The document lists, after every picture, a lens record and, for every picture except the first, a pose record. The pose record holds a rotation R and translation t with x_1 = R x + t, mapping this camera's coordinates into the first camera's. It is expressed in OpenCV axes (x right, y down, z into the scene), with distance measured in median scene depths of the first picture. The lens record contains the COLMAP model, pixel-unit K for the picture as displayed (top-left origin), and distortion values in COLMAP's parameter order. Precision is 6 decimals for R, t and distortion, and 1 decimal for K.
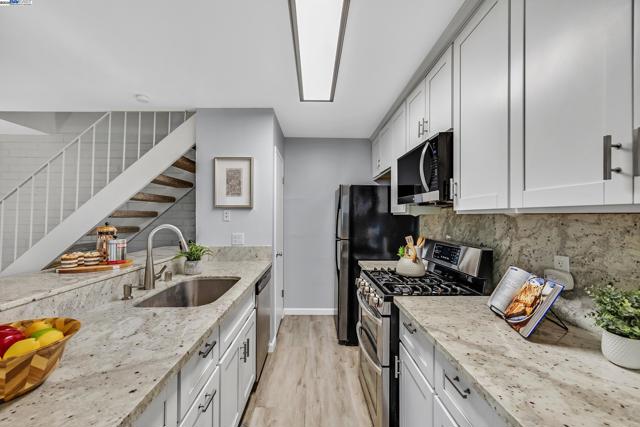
lens RADIAL K [[266.9, 0, 318.7], [0, 266.9, 214.6], [0, 0, 1]] dist [-0.000262, -0.000418]
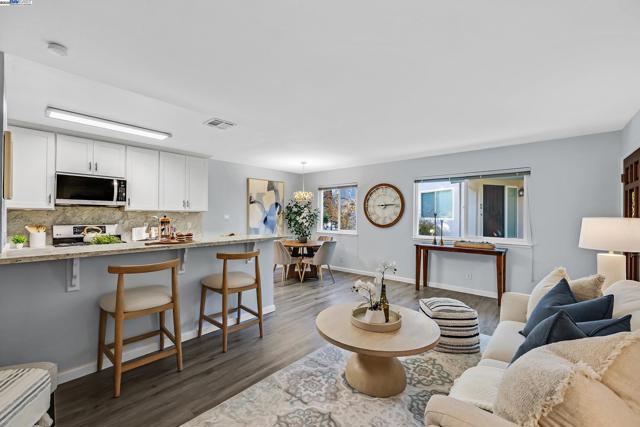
lens RADIAL K [[266.9, 0, 318.4], [0, 266.9, 214.3], [0, 0, 1]] dist [-0.000262, -0.000418]
pose [[-0.743710, -0.004822, 0.668485, -1.780397], [-0.010557, 0.999934, -0.004533, 0.014695], [-0.668419, -0.010429, -0.743712, 1.121314]]
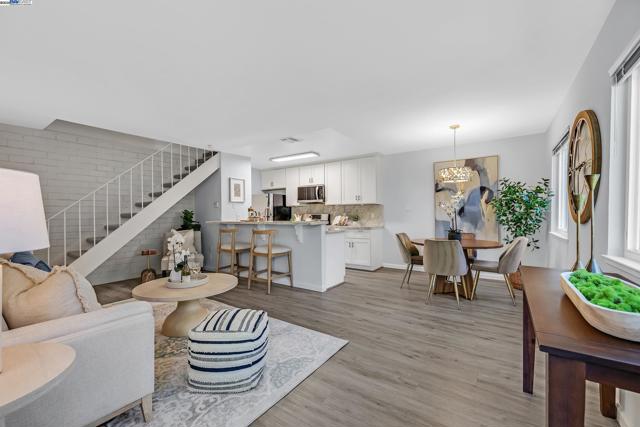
lens RADIAL K [[266.9, 0, 318.2], [0, 266.9, 215.1], [0, 0, 1]] dist [-0.000262, -0.000418]
pose [[0.584610, -0.012354, 0.811220, -1.931802], [0.006108, 0.999923, 0.010826, 0.069692], [-0.811291, -0.001374, 0.584640, -0.882840]]
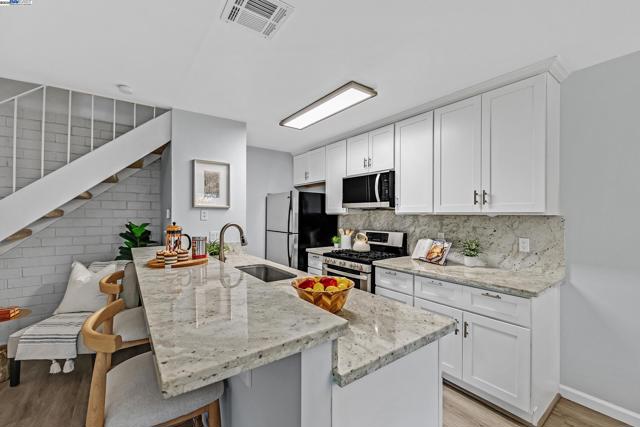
lens RADIAL K [[266.9, 0, 318.9], [0, 266.9, 213.8], [0, 0, 1]] dist [-0.000262, -0.000418]
pose [[0.816799, 0.001415, 0.576921, -0.682885], [-0.003297, 0.999992, 0.002215, -0.006766], [-0.576913, -0.003711, 0.816797, -0.156992]]
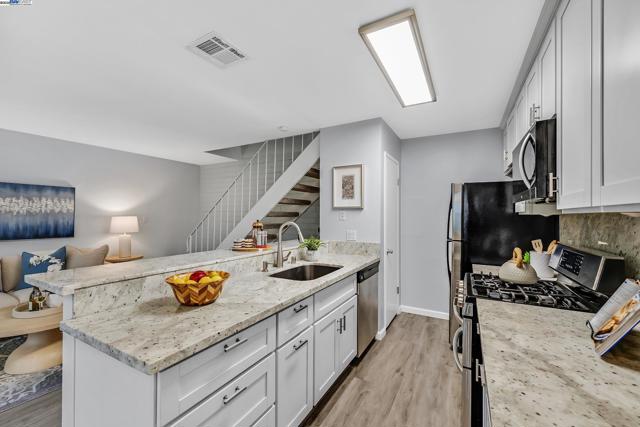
lens RADIAL K [[266.9, 0, 318.0], [0, 266.9, 214.2], [0, 0, 1]] dist [-0.000262, -0.000418]
pose [[0.865483, -0.001726, -0.500935, 0.178190], [0.000746, 0.999997, -0.002157, 0.000715], [0.500937, 0.001493, 0.865482, -0.089030]]
